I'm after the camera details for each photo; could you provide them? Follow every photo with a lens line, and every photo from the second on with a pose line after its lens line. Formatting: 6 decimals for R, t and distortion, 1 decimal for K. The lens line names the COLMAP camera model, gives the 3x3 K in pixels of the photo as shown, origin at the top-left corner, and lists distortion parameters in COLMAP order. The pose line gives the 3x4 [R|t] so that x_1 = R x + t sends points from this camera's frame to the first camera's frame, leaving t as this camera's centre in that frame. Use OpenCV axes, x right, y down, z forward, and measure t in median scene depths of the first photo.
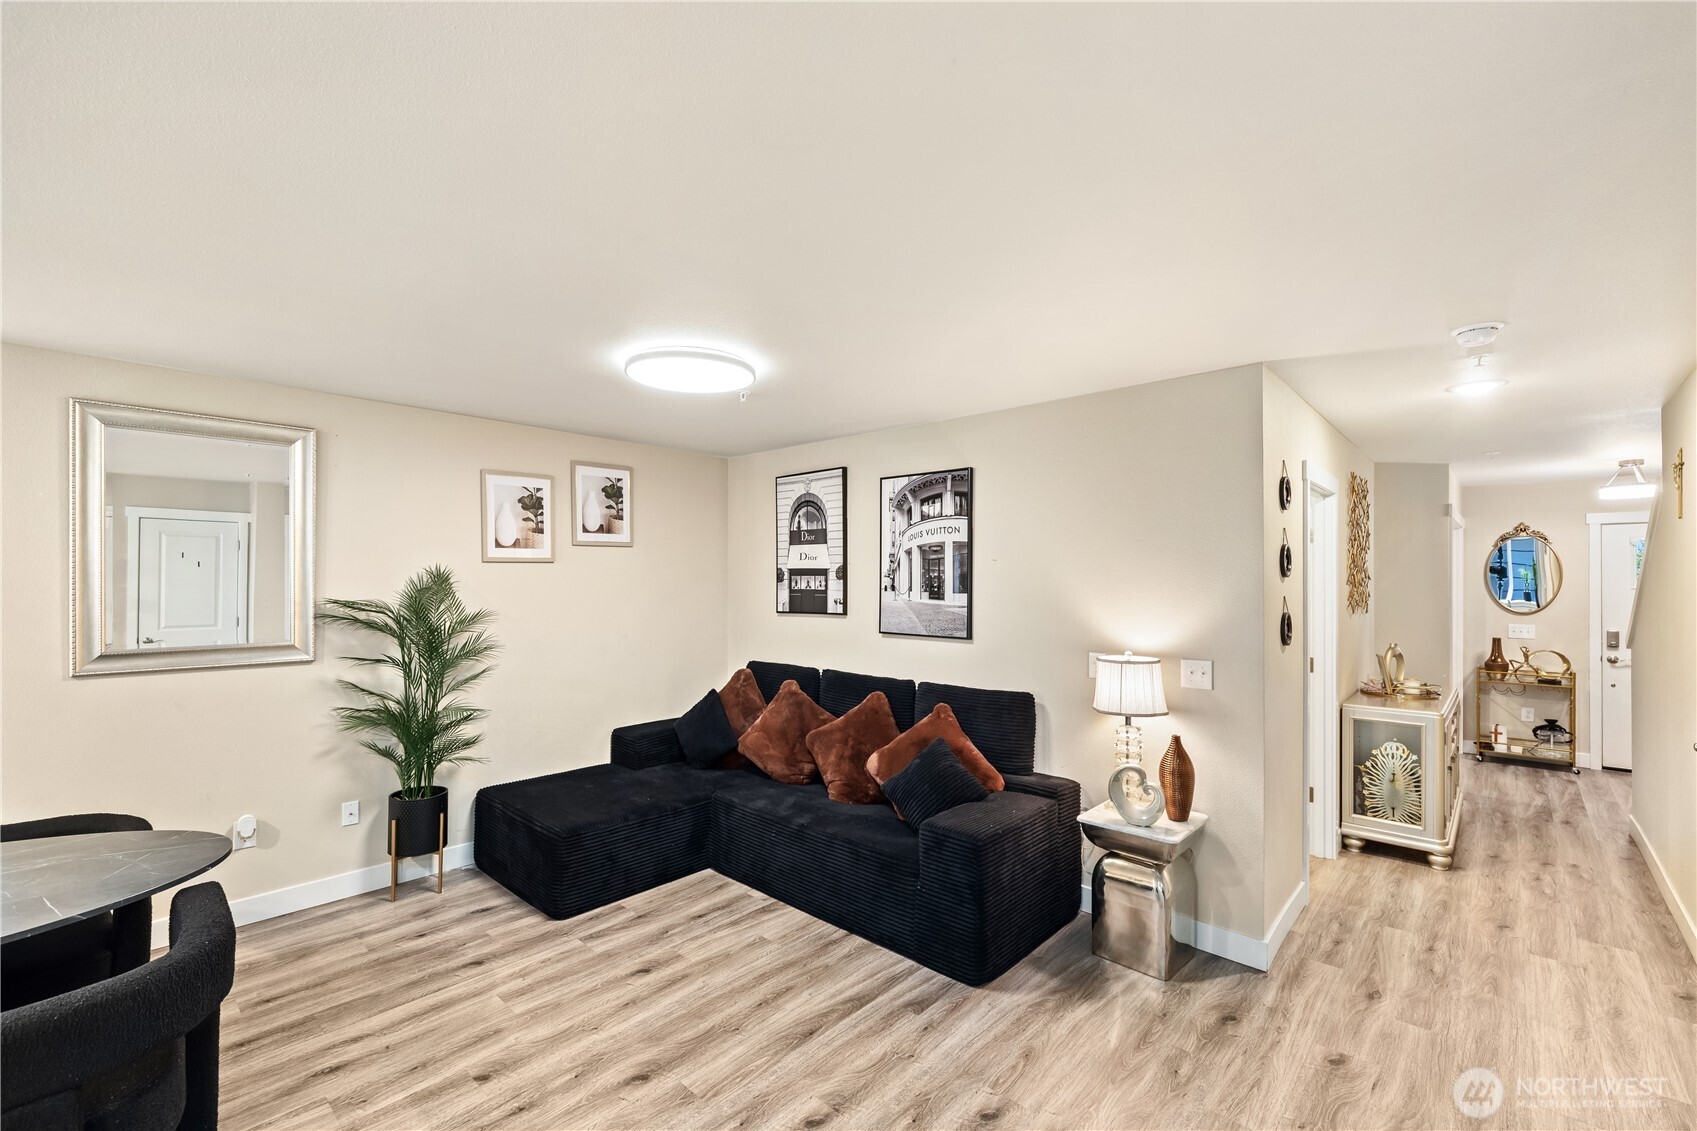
lens RADIAL K [[729.7, 0, 848.5], [0, 729.7, 575.2], [0, 0, 1]] dist [-0.002903, -0.000268]
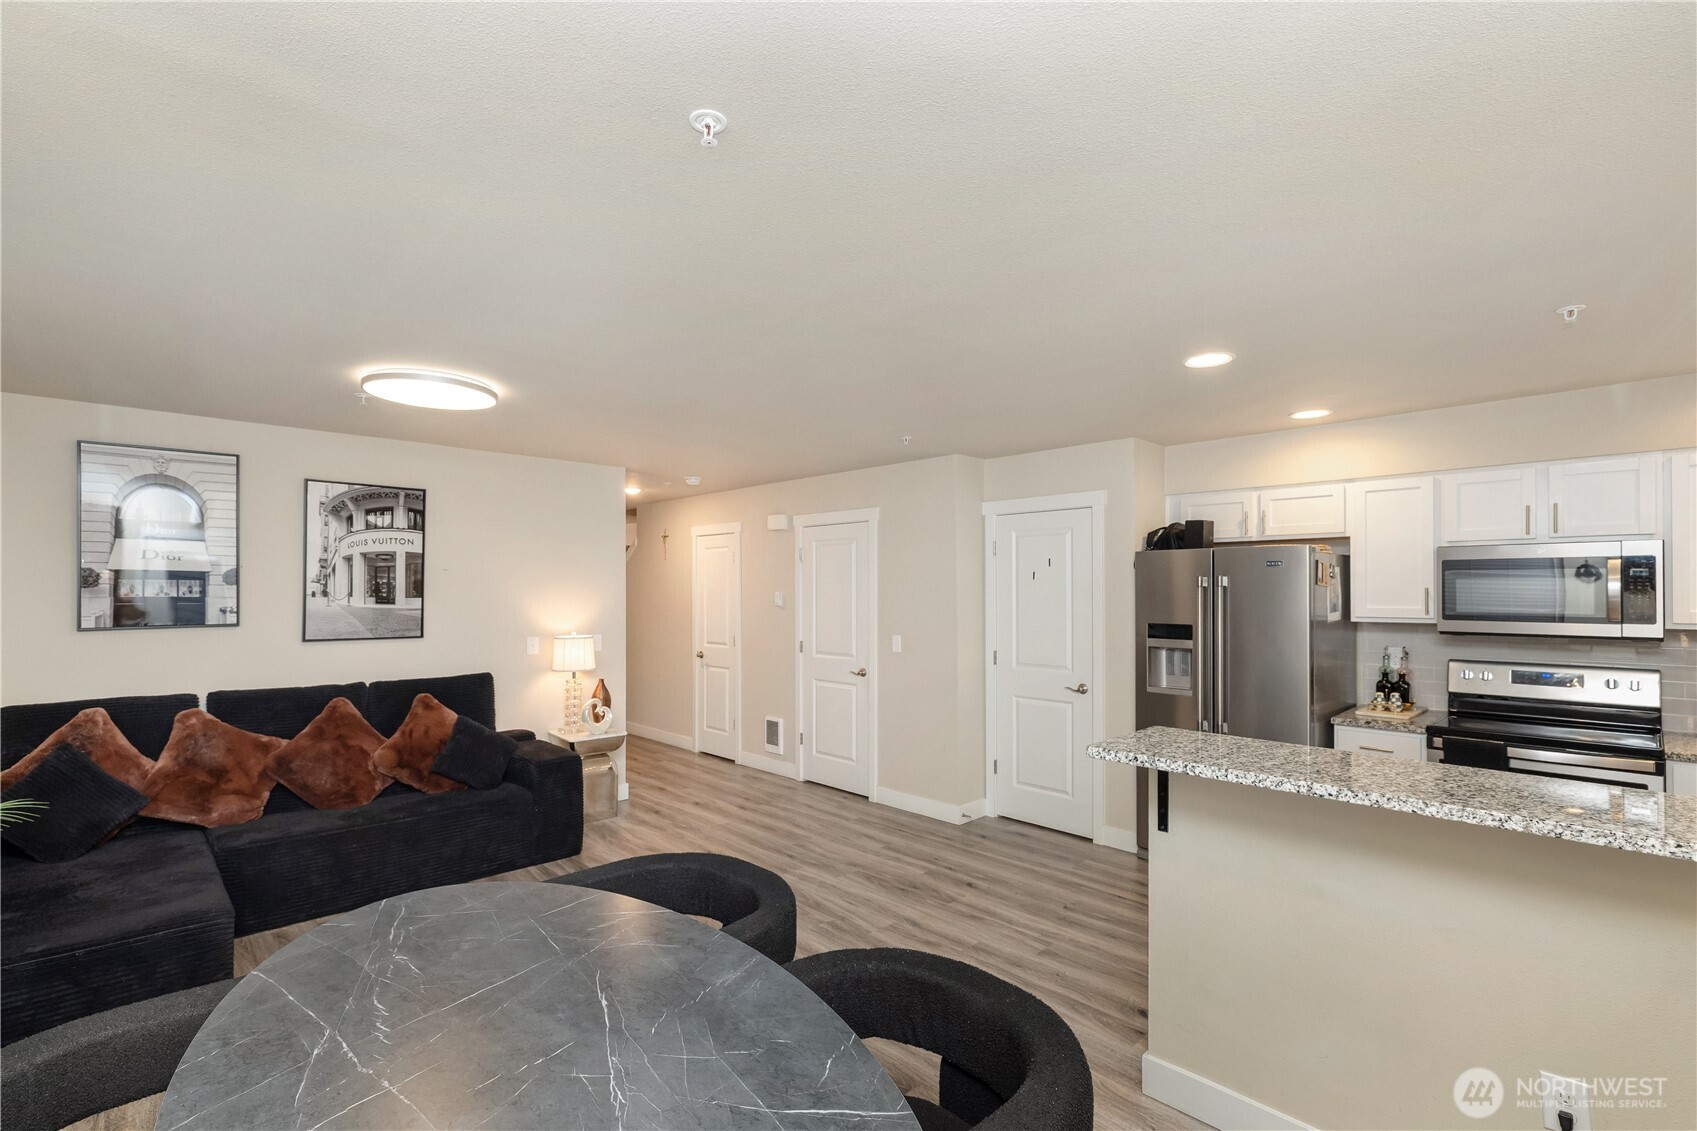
lens RADIAL K [[729.7, 0, 850.6], [0, 729.7, 577.2], [0, 0, 1]] dist [-0.002903, -0.000268]
pose [[0.053981, 0.012197, 0.998467, -0.915919], [-0.013748, 0.999840, -0.011470, -0.003574], [-0.998447, -0.013108, 0.054140, 0.248248]]
